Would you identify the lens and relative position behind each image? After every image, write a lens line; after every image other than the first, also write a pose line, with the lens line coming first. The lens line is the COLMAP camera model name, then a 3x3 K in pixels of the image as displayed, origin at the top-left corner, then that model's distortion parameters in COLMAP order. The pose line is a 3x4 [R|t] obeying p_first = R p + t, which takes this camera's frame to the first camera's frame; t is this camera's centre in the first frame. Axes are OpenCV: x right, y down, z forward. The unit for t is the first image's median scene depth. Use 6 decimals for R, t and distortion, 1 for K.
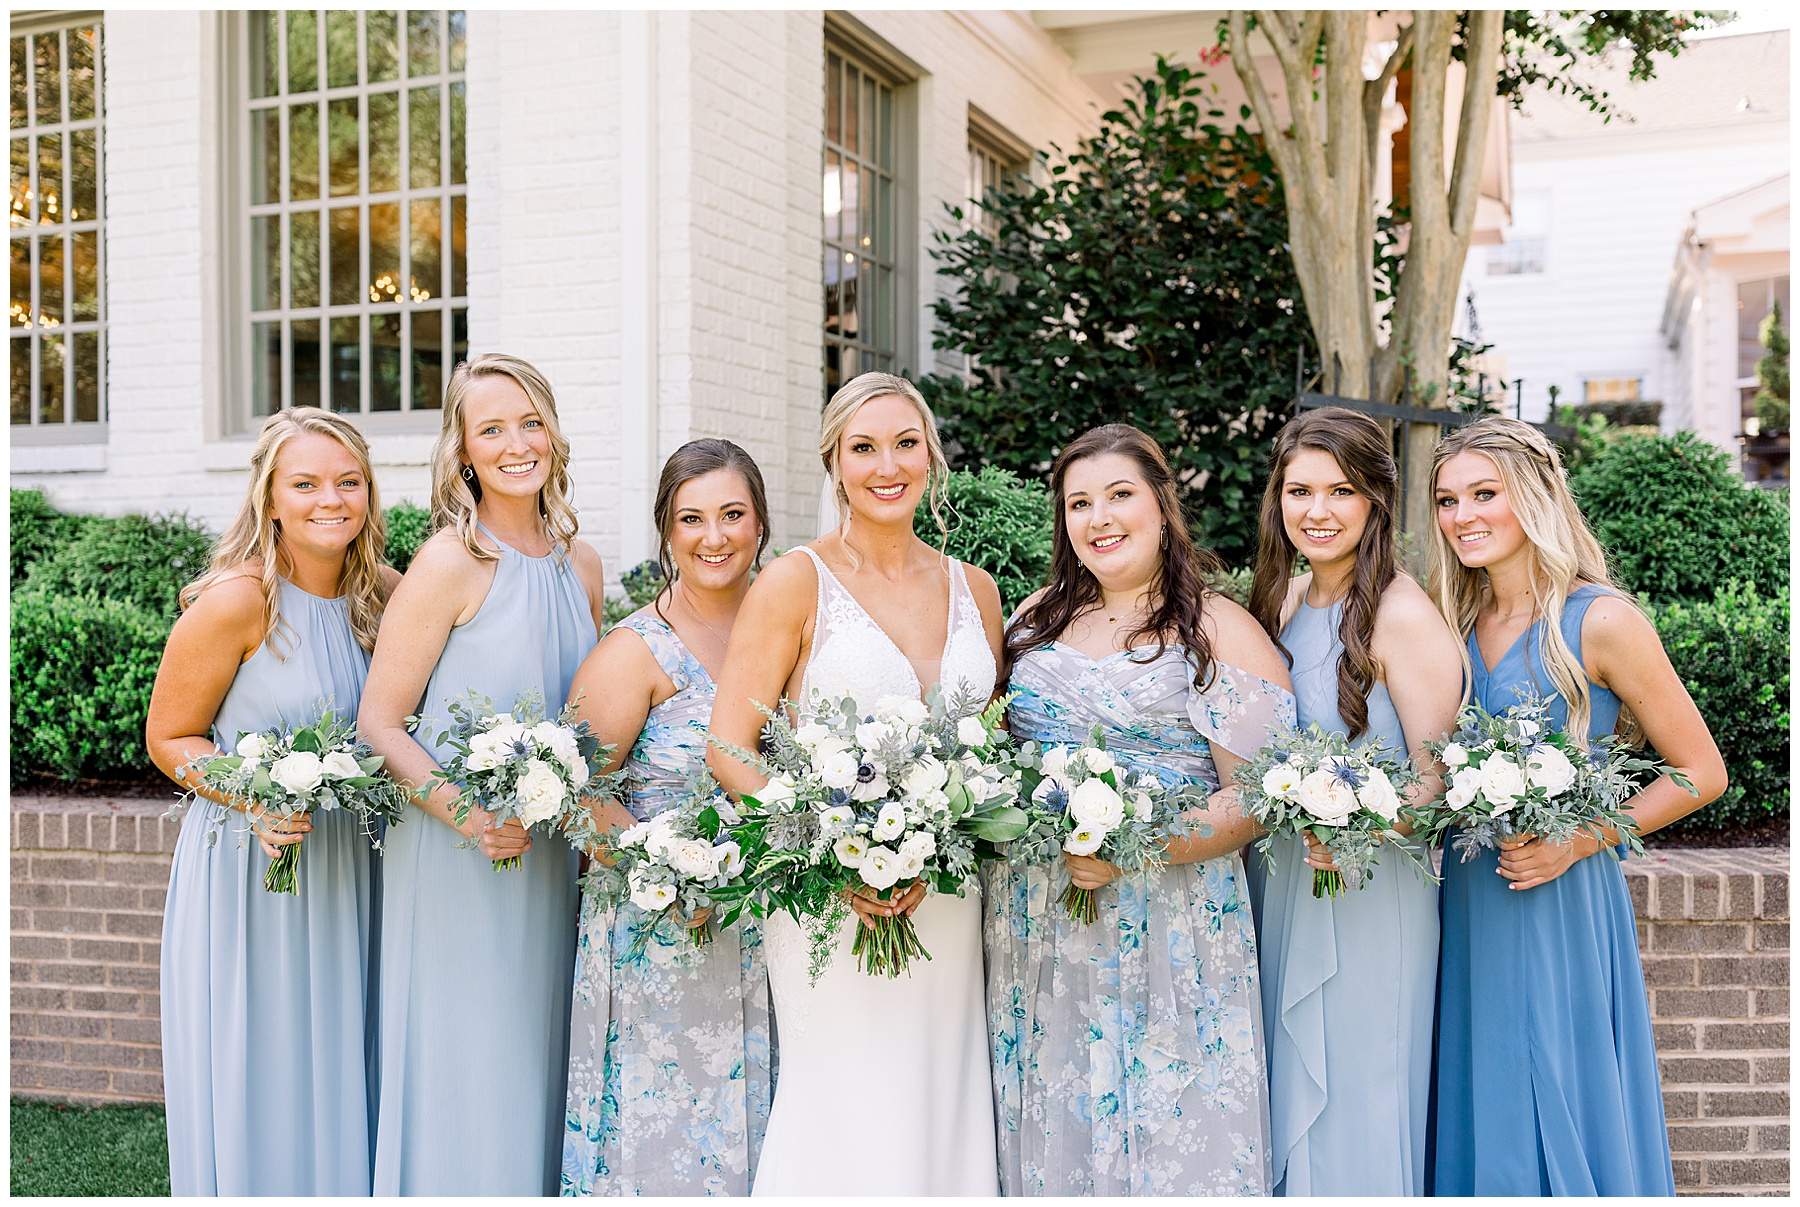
lens RADIAL K [[1745.2, 0, 915.7], [0, 1745.2, 610.1], [0, 0, 1]] dist [-0.002830, 0.007529]
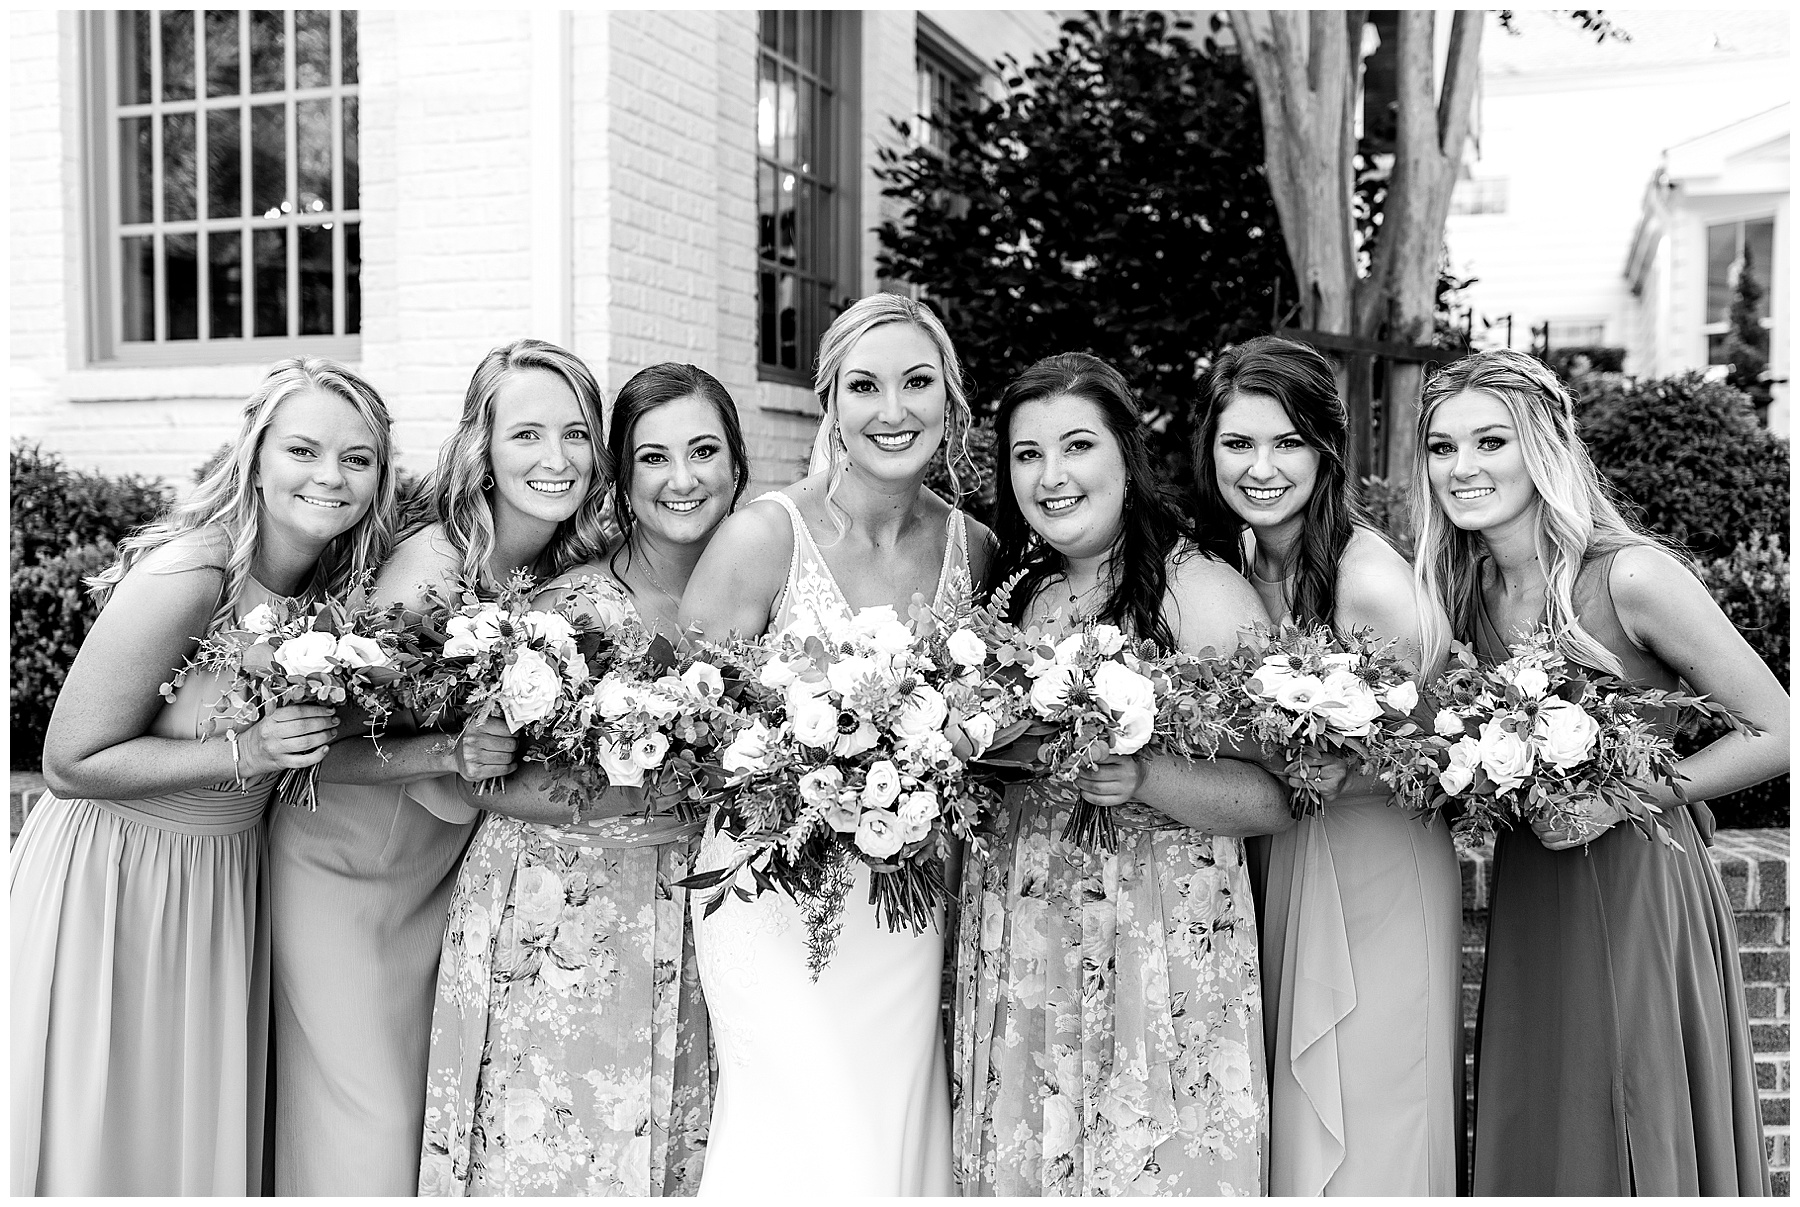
lens RADIAL K [[1786.0, 0, 934.2], [0, 1786.0, 611.3], [0, 0, 1]] dist [0.002391, -0.000716]
pose [[0.999019, 0.004174, 0.044078, -0.000894], [-0.005496, 0.999538, 0.029898, -0.001475], [-0.043933, -0.030110, 0.998581, 0.054106]]
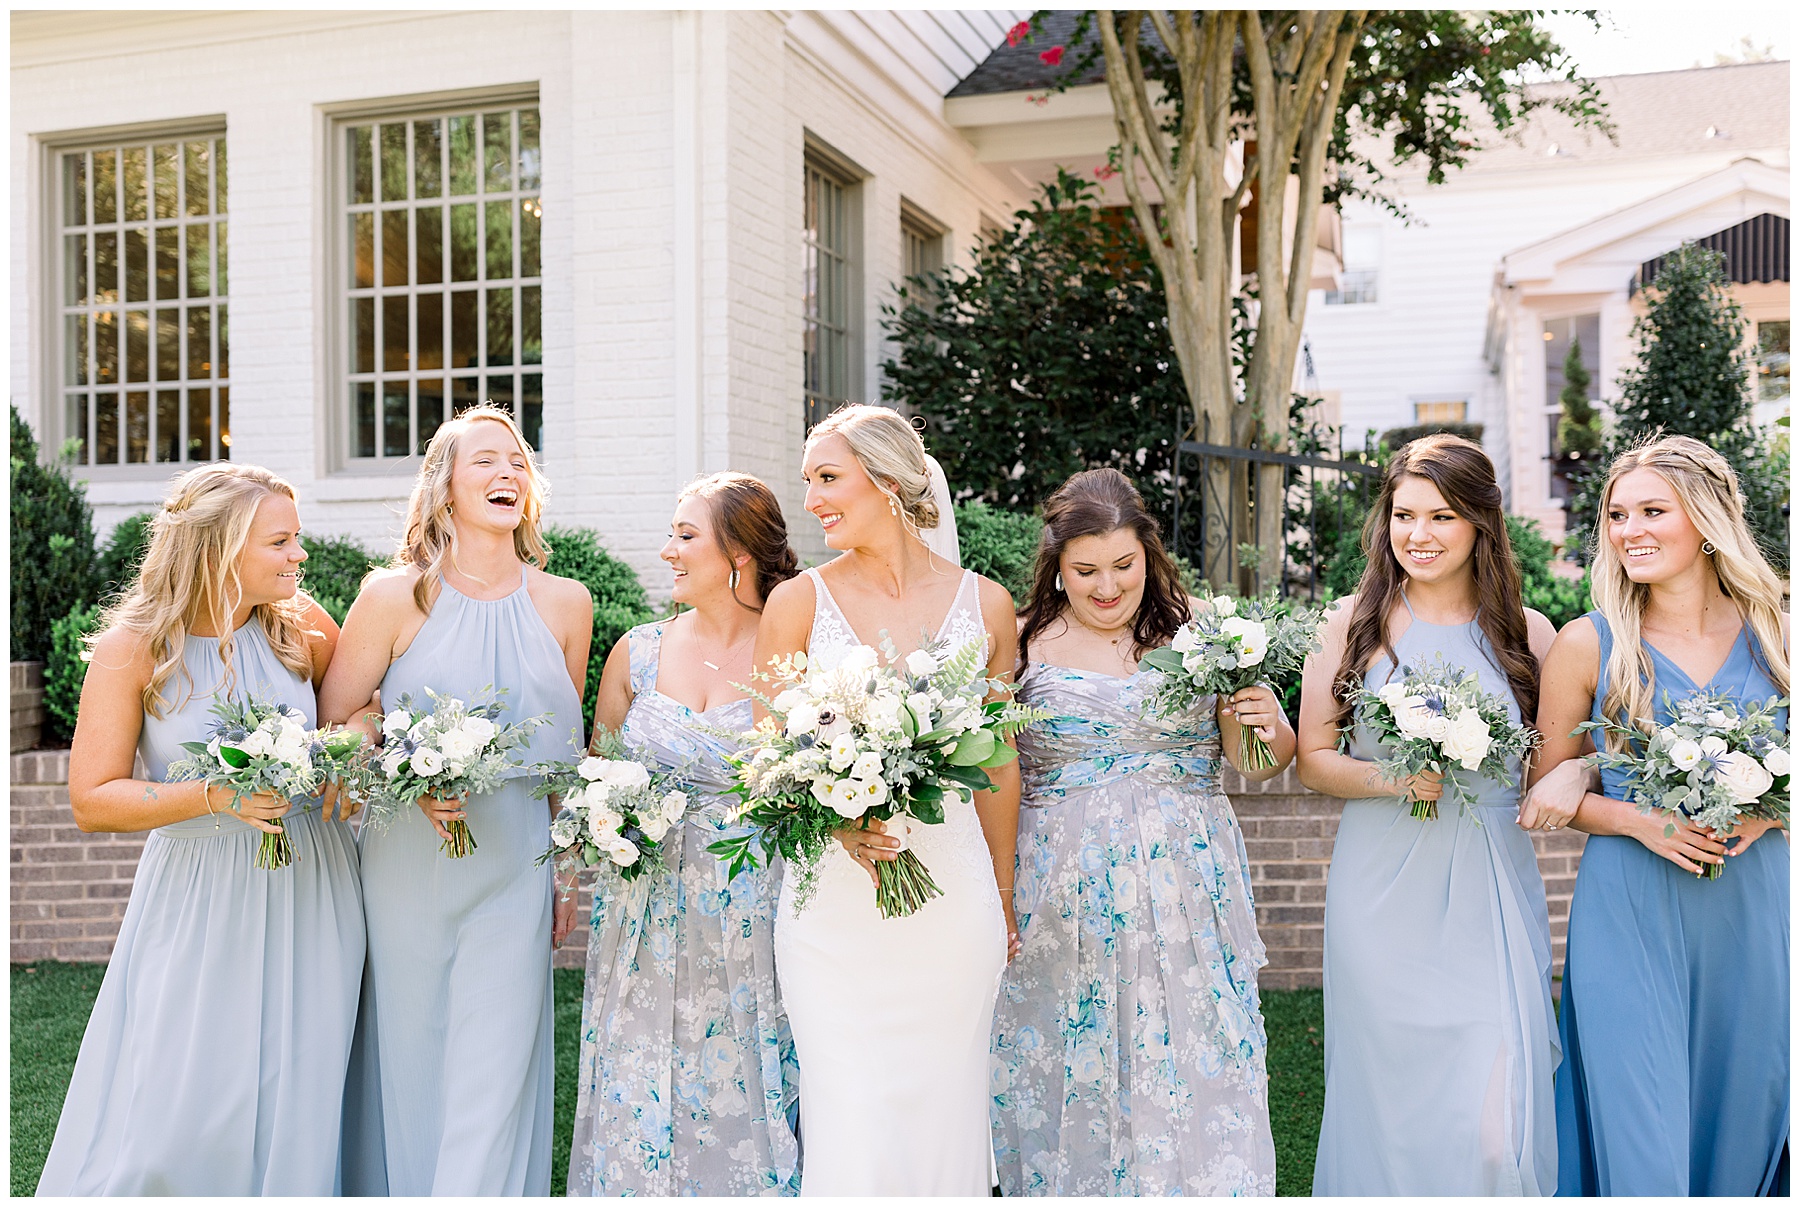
lens RADIAL K [[1843.4, 0, 893.5], [0, 1843.4, 585.3], [0, 0, 1]] dist [0.003556, -0.013430]
pose [[0.996610, -0.007040, 0.081966, -0.098398], [0.009024, 0.999675, -0.023856, 0.014744], [-0.081771, 0.024515, 0.996350, -0.330833]]
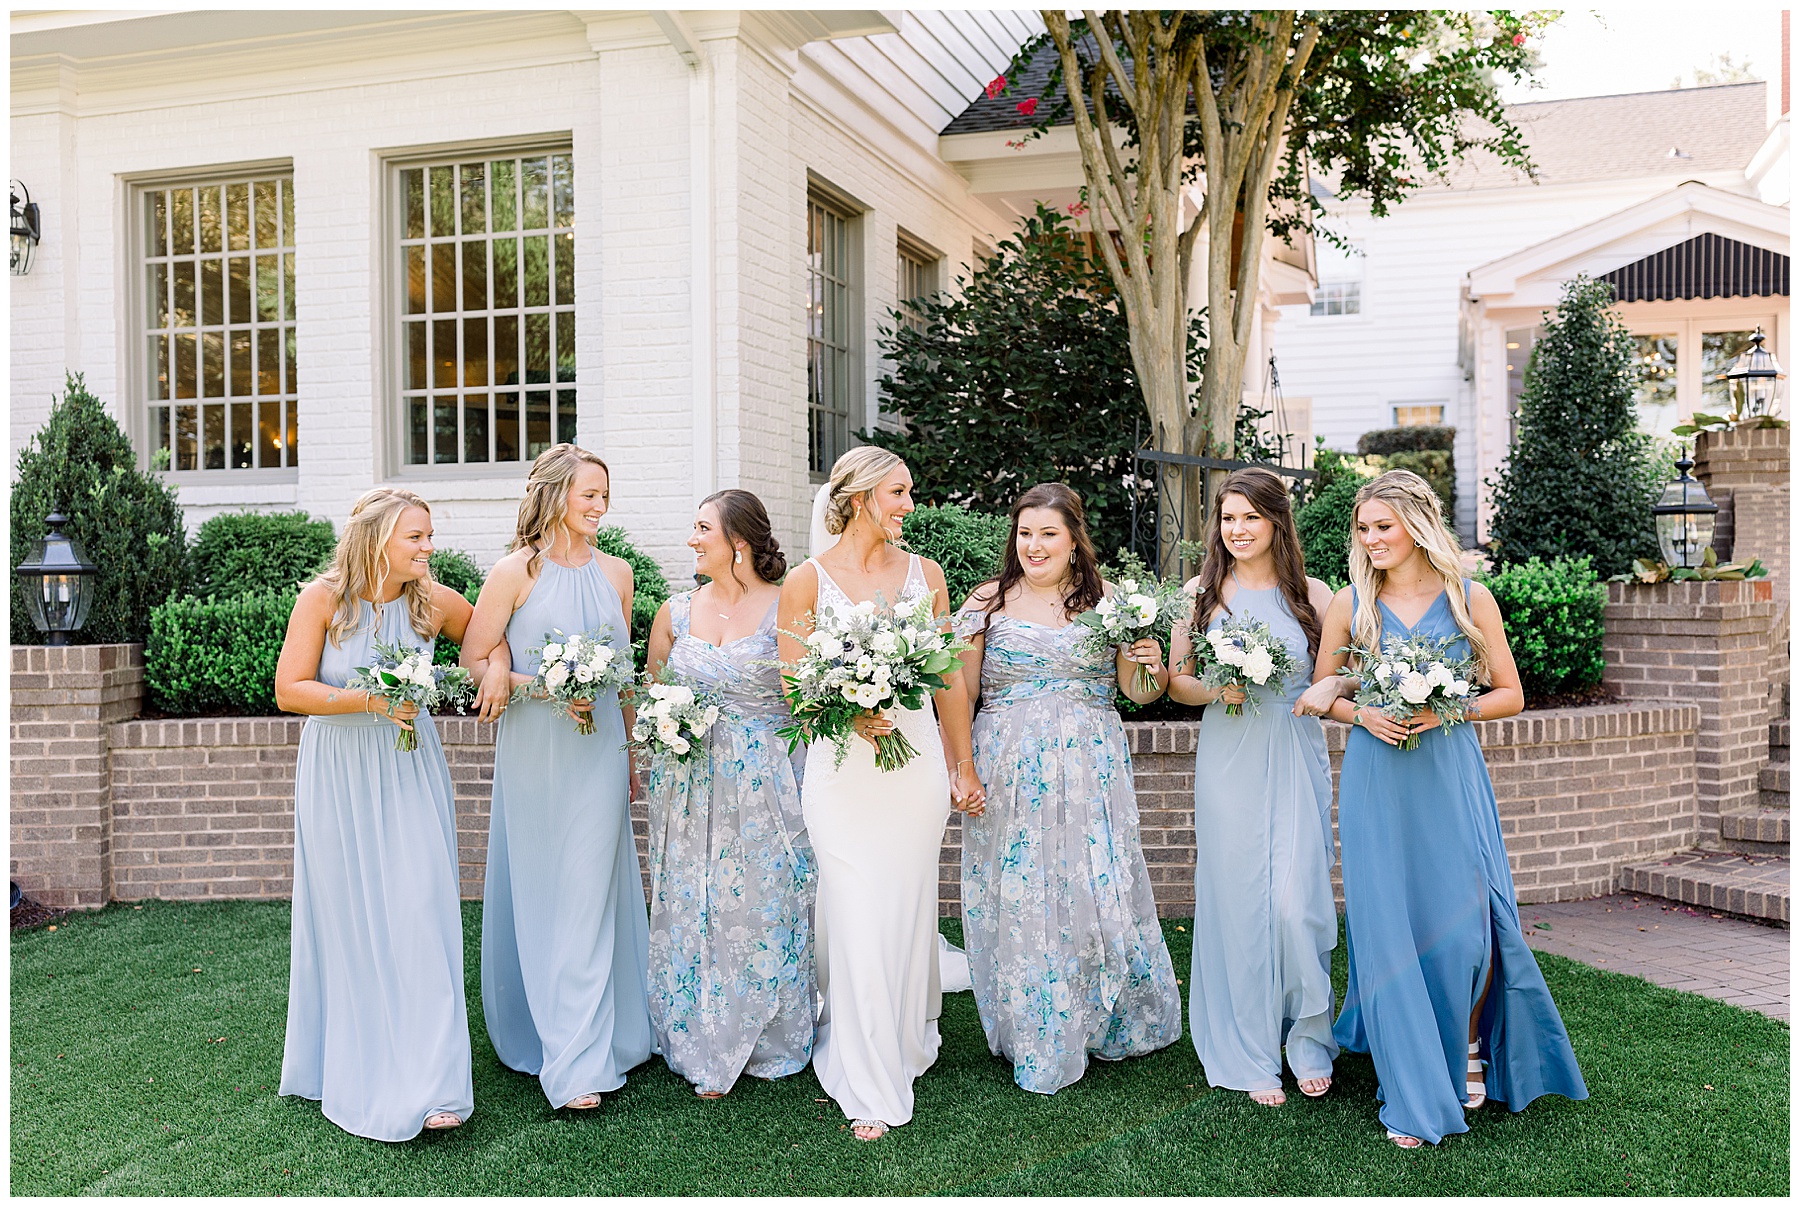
lens RADIAL K [[1786.0, 0, 934.2], [0, 1786.0, 611.3], [0, 0, 1]] dist [0.002391, -0.000716]
pose [[0.995715, -0.009648, 0.091967, -0.086156], [0.010249, 0.999929, -0.006056, 0.020173], [-0.091902, 0.006972, 0.995744, -0.455908]]
